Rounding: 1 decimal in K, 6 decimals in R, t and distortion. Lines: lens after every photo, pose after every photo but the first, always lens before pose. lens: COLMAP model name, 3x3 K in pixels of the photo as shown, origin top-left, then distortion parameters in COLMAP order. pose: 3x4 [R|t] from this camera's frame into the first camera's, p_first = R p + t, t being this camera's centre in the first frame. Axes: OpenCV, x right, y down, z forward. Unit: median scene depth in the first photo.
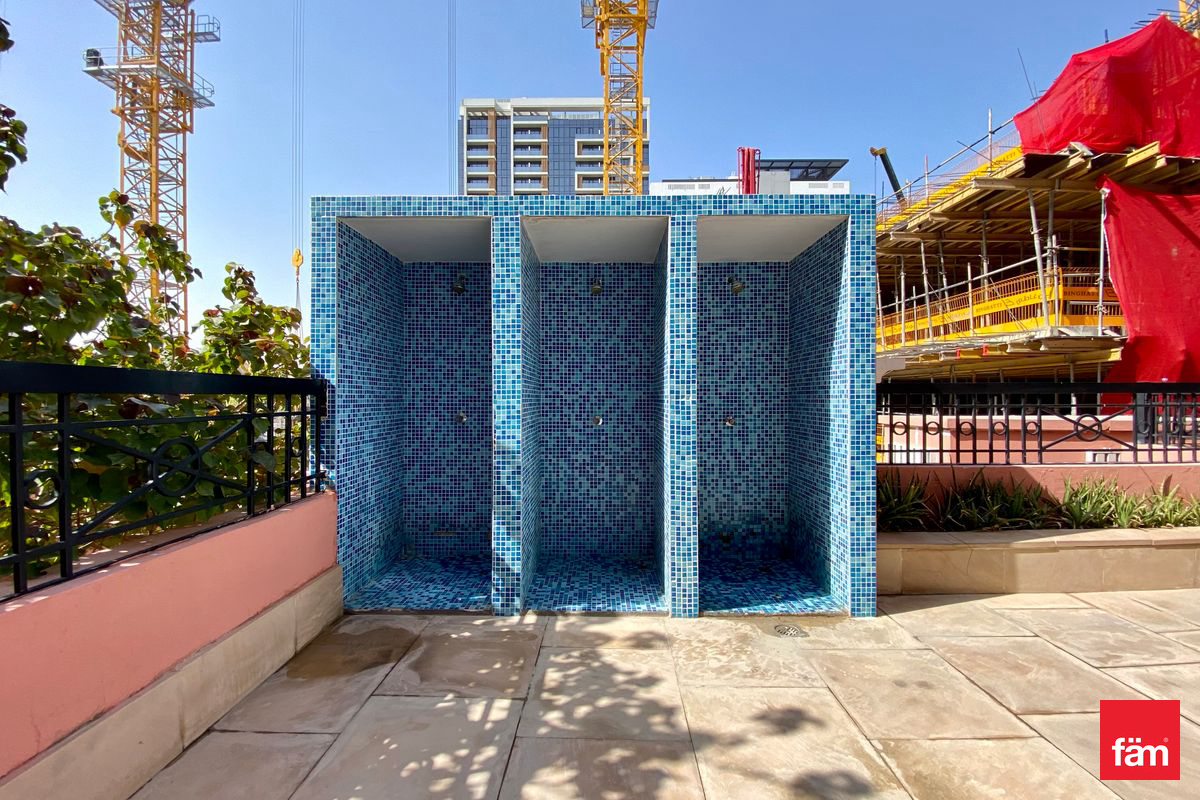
lens RADIAL K [[493.3, 0, 599.9], [0, 493.3, 400.7], [0, 0, 1]] dist [-0.033351, -0.001278]
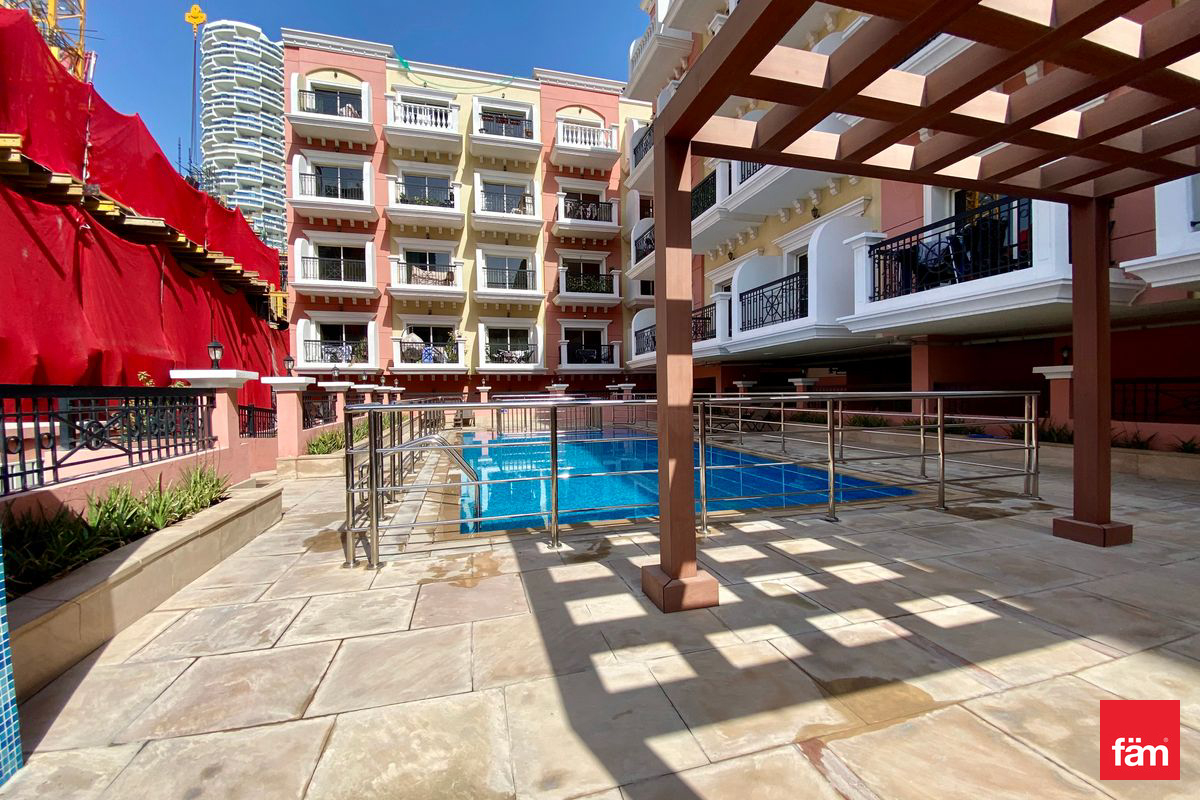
lens RADIAL K [[493.3, 0, 599.9], [0, 493.3, 398.3], [0, 0, 1]] dist [-0.033351, -0.001278]
pose [[-0.288009, -0.008517, 0.957590, -0.163393], [0.025634, 0.999534, 0.016600, -0.005283], [-0.957285, 0.029328, -0.287656, 0.422796]]
